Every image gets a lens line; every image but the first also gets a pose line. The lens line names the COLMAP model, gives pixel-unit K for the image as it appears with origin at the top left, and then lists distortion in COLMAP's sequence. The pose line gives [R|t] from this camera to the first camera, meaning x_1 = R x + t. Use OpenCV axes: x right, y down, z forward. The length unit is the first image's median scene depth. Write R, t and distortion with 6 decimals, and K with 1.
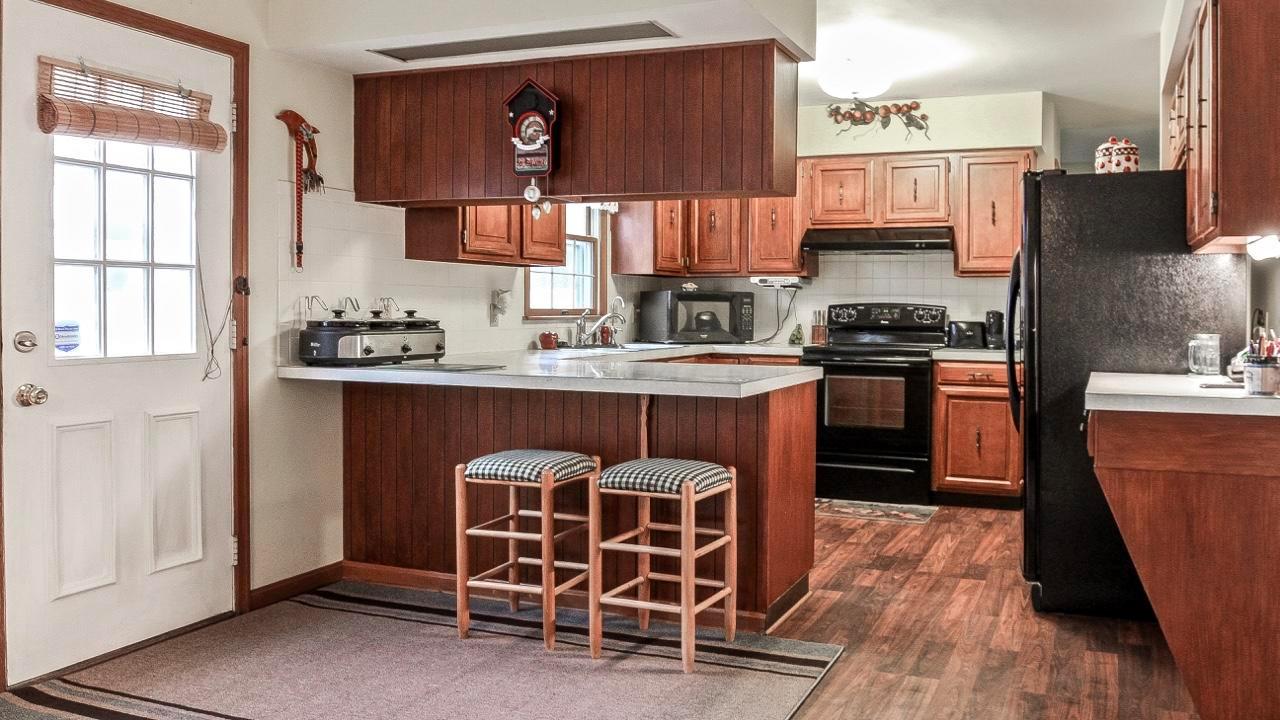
lens RADIAL K [[1093.3, 0, 640.0], [0, 1093.3, 360.0], [0, 0, 1]] dist [-0.000185, 0.000127]
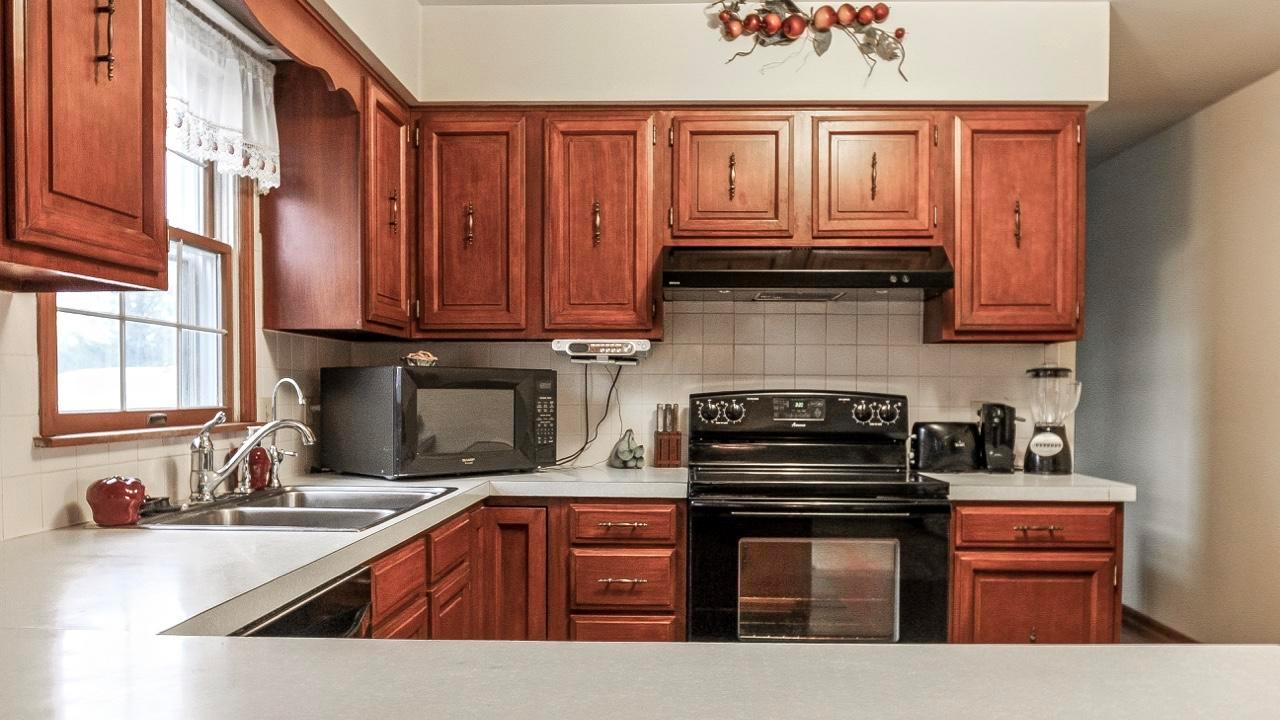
lens RADIAL K [[1115.8, 0, 641.9], [0, 1115.8, 421.4], [0, 0, 1]] dist [-0.006769, -0.001157]
pose [[0.932432, -0.015253, 0.361024, -0.048212], [0.021936, 0.999655, -0.014421, -0.031088], [-0.360680, 0.021366, 0.932445, 0.528720]]
